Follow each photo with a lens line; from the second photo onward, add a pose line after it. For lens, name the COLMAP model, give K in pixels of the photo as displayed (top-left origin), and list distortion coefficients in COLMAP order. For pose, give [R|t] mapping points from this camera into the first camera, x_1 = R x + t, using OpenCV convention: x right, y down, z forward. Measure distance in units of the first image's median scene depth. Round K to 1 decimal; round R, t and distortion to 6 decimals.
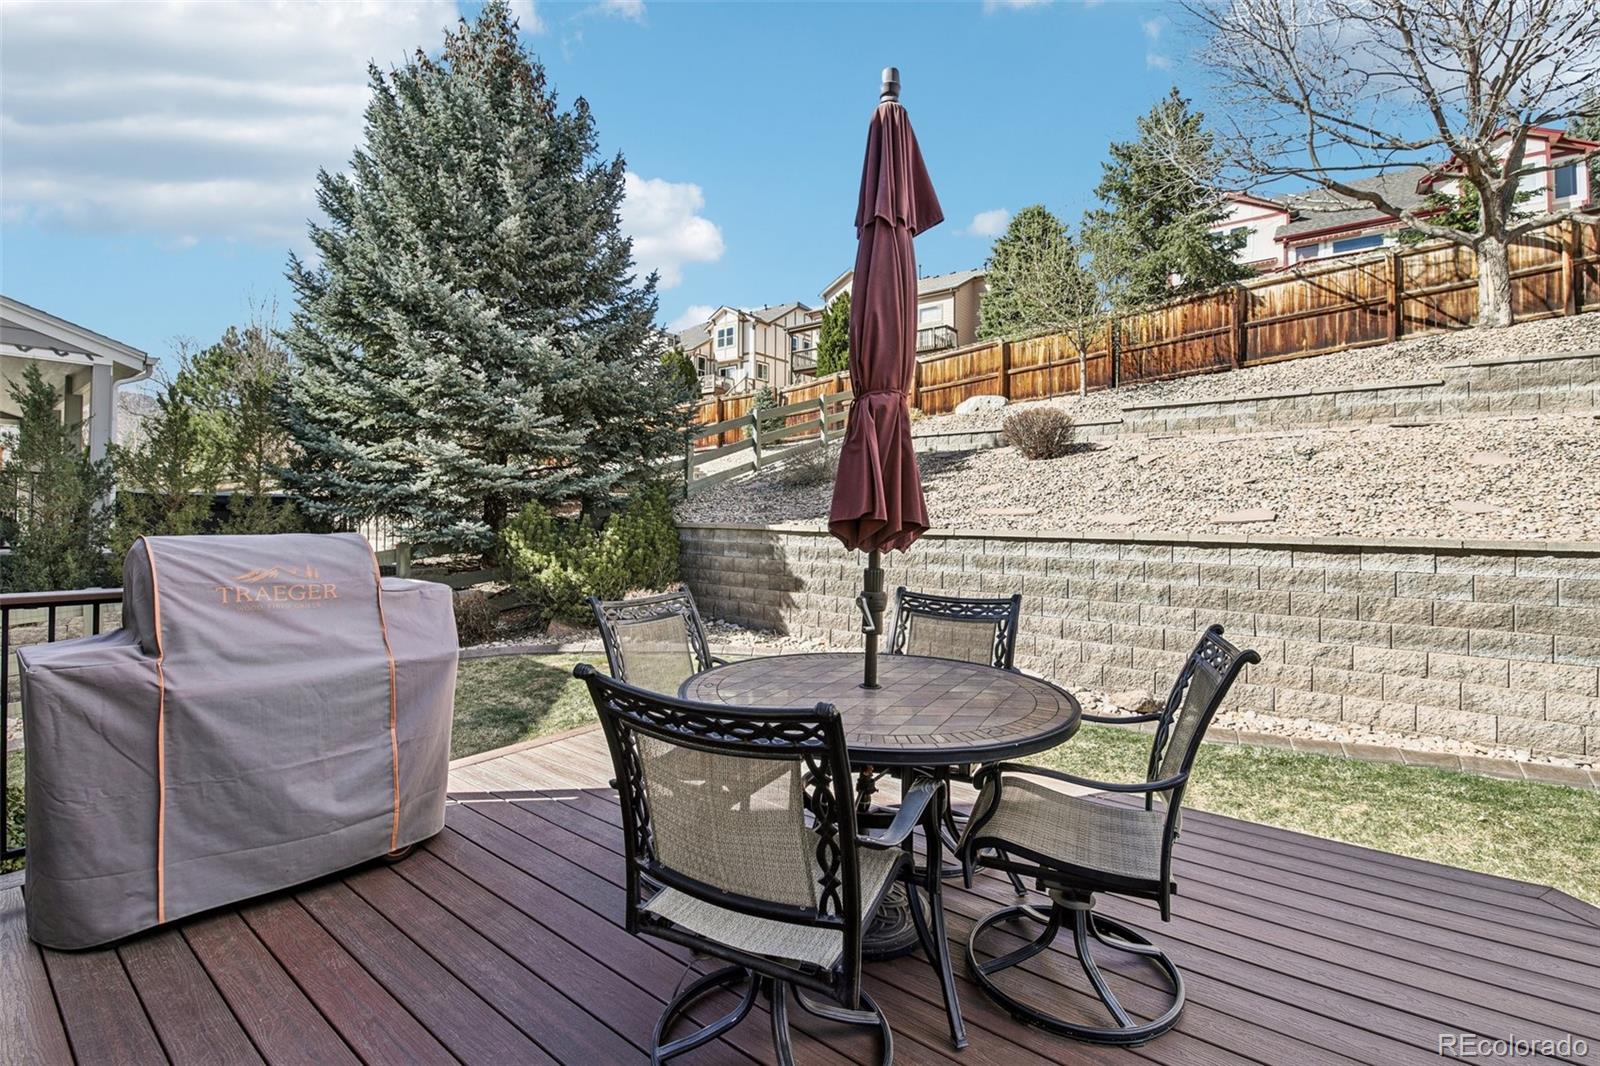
lens RADIAL K [[698.5, 0, 796.5], [0, 698.5, 505.5], [0, 0, 1]] dist [0.000039, -0.010757]
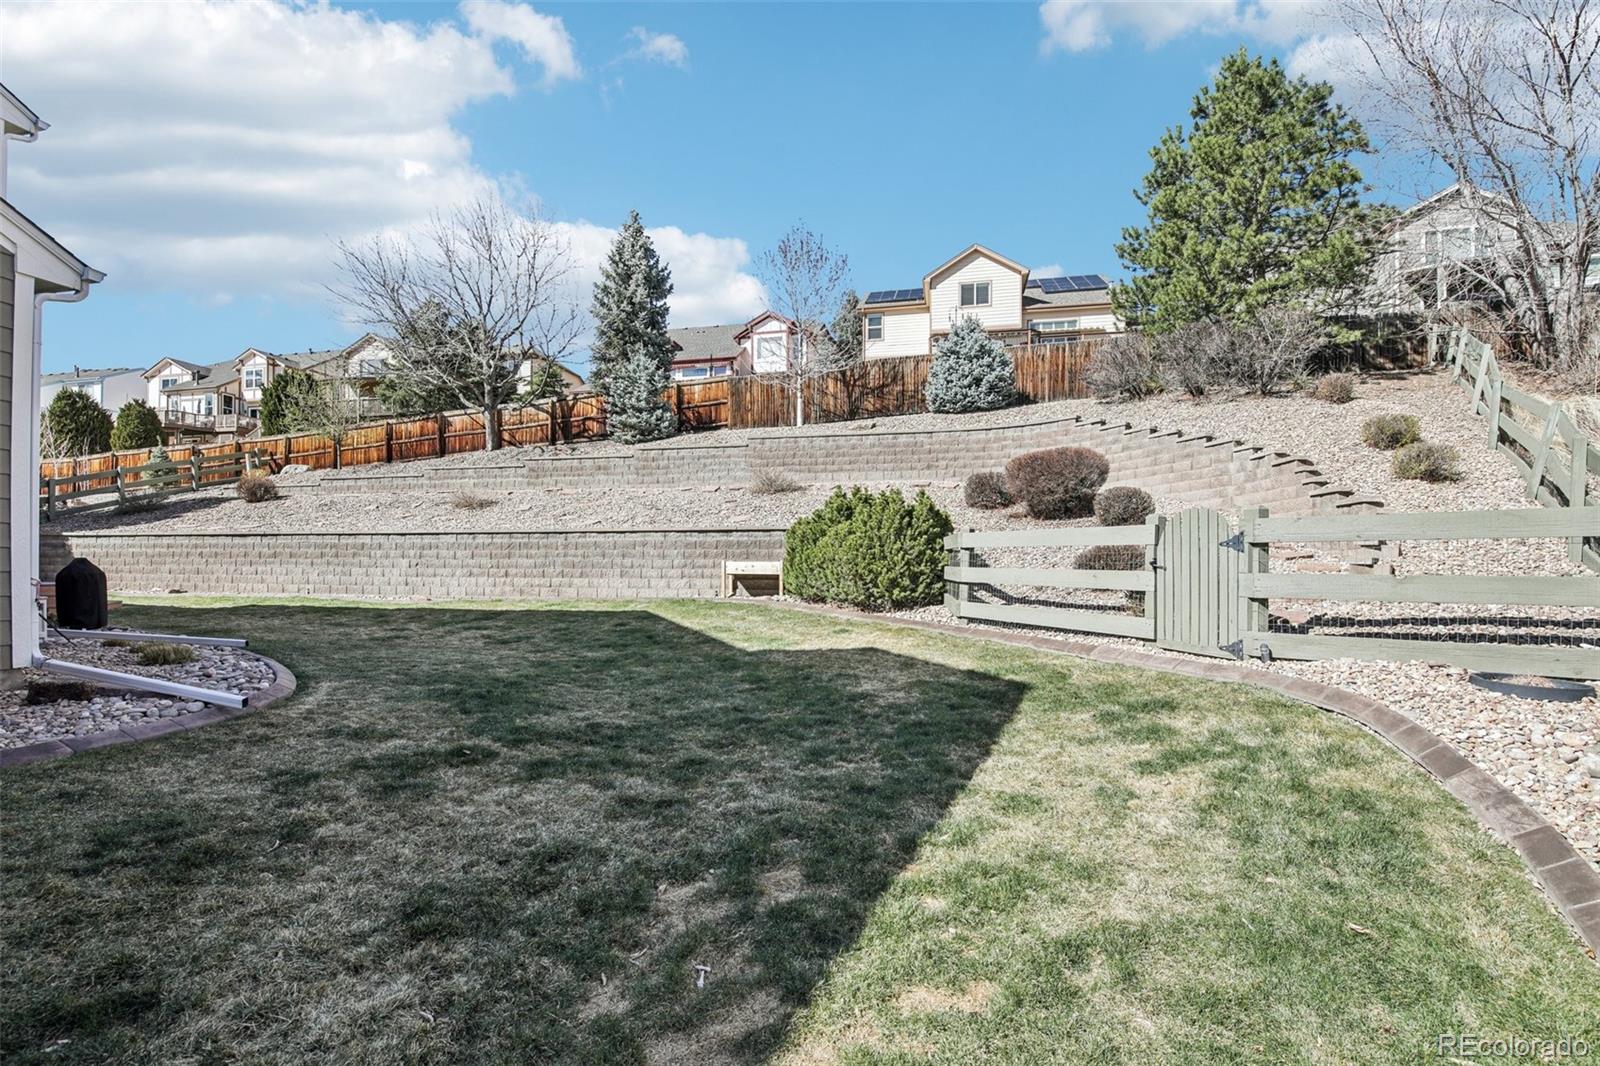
lens RADIAL K [[714.7, 0, 800.0], [0, 714.7, 533.0], [0, 0, 1]] dist [-0.000396, -0.010551]
pose [[0.903464, 0.007166, 0.428604, 0.924148], [0.000891, 0.999827, -0.018595, 0.062595], [-0.428663, 0.017182, 0.903301, -1.596401]]
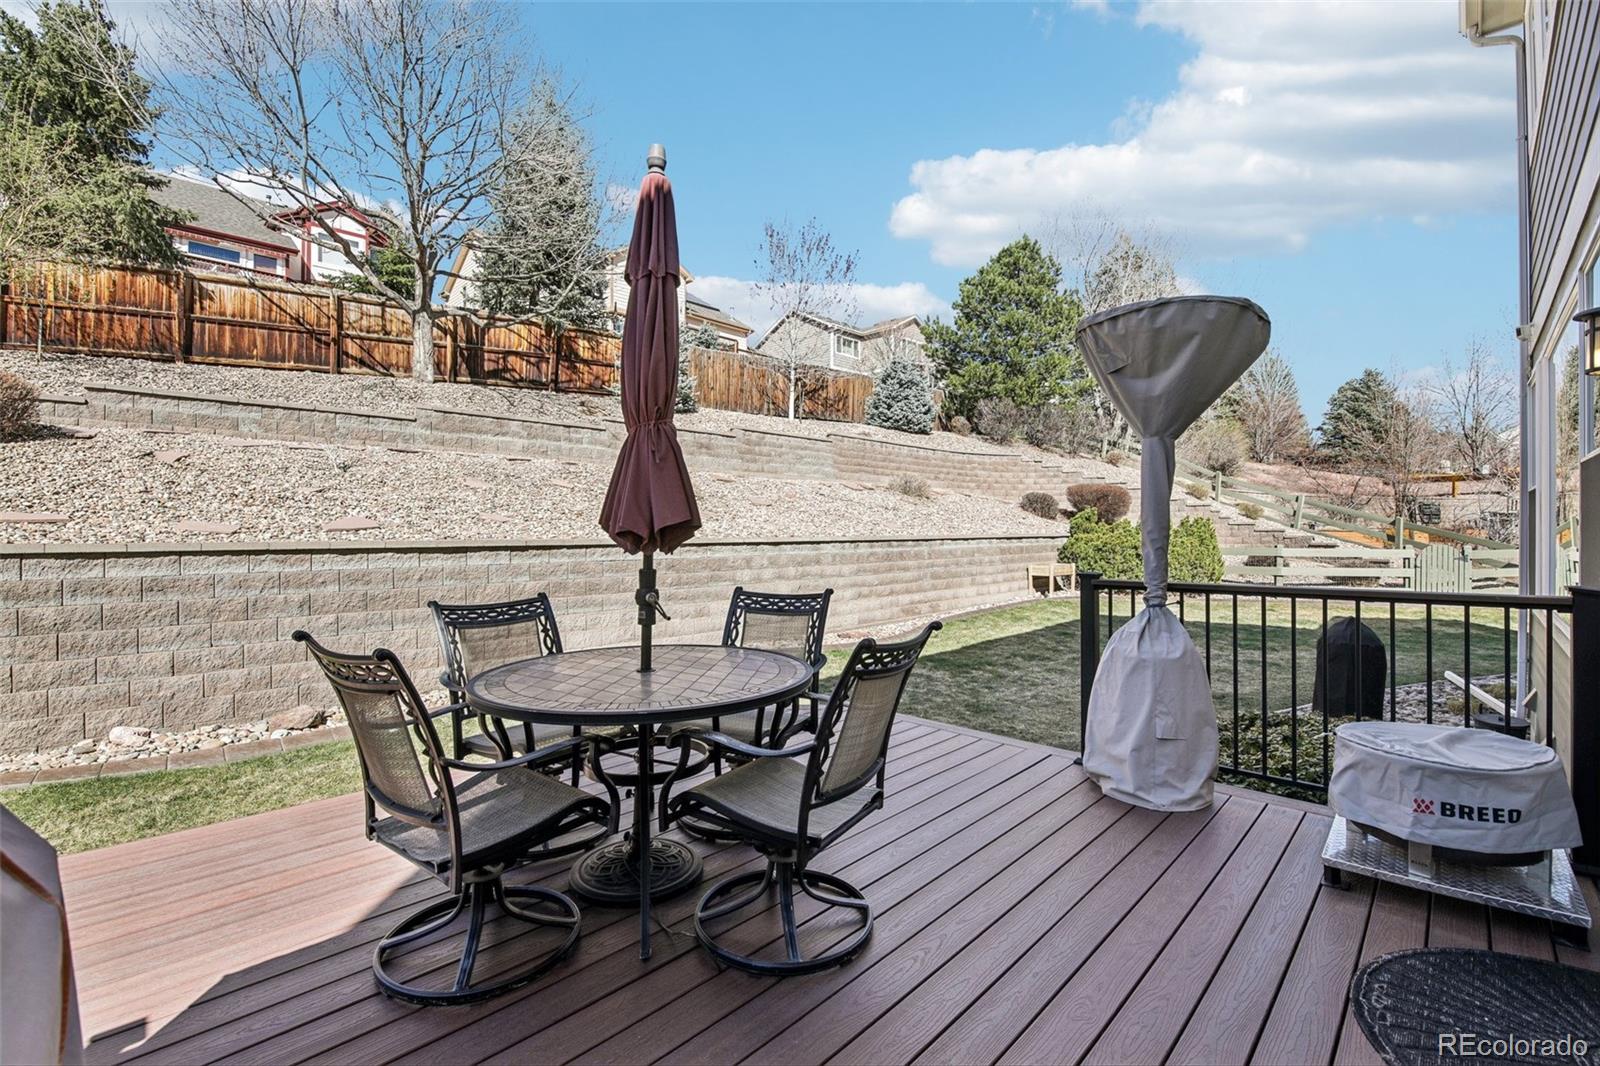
lens RADIAL K [[691.9, 0, 792.6], [0, 691.9, 526.6], [0, 0, 1]] dist [-0.002072, -0.010153]
pose [[0.117640, -0.004616, 0.993046, -0.219868], [-0.014522, 0.999874, 0.006368, 0.002131], [-0.992950, -0.015170, 0.117558, 0.135596]]
